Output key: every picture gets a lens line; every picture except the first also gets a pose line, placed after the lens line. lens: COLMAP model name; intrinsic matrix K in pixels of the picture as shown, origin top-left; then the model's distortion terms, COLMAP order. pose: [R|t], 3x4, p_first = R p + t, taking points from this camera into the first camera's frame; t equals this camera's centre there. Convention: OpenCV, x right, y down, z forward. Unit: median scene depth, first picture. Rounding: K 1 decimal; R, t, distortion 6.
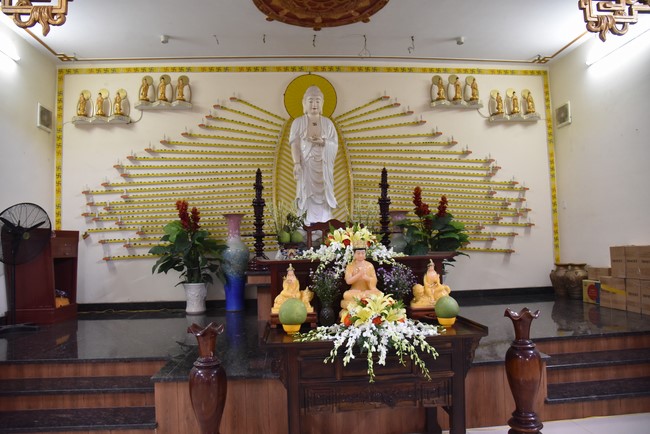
lens RADIAL K [[445.9, 0, 323.1], [0, 445.9, 224.8], [0, 0, 1]] dist [-0.117537, 0.066459]
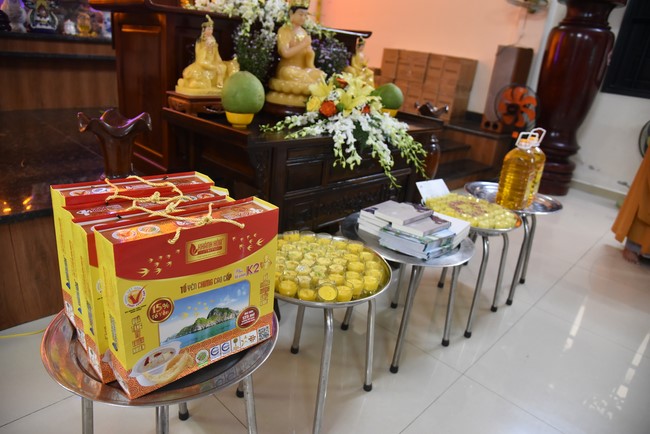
lens RADIAL K [[445.9, 0, 327.5], [0, 445.9, 212.7], [0, 0, 1]] dist [-0.117537, 0.066459]
pose [[0.731276, -0.131476, 0.669291, -0.220739], [-0.169308, 0.915547, 0.364840, 0.052135], [-0.660735, -0.380115, 0.647258, 0.226964]]
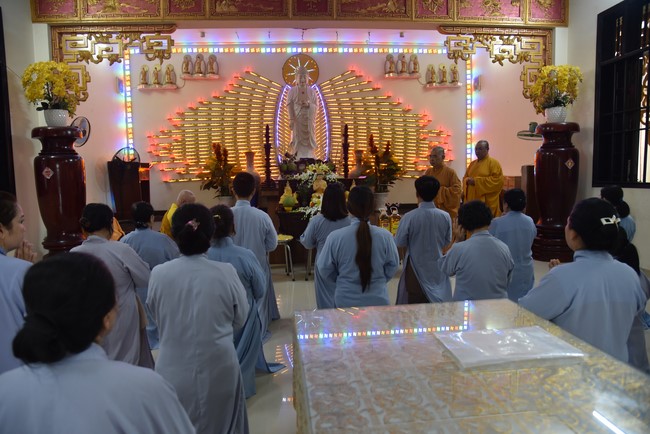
lens RADIAL K [[445.9, 0, 316.7], [0, 445.9, 227.9], [0, 0, 1]] dist [-0.117537, 0.066459]
pose [[0.999964, 0.008071, -0.002697, 0.041839], [-0.007501, 0.985701, 0.168339, -0.029983], [0.004017, -0.168313, 0.985725, -0.656357]]
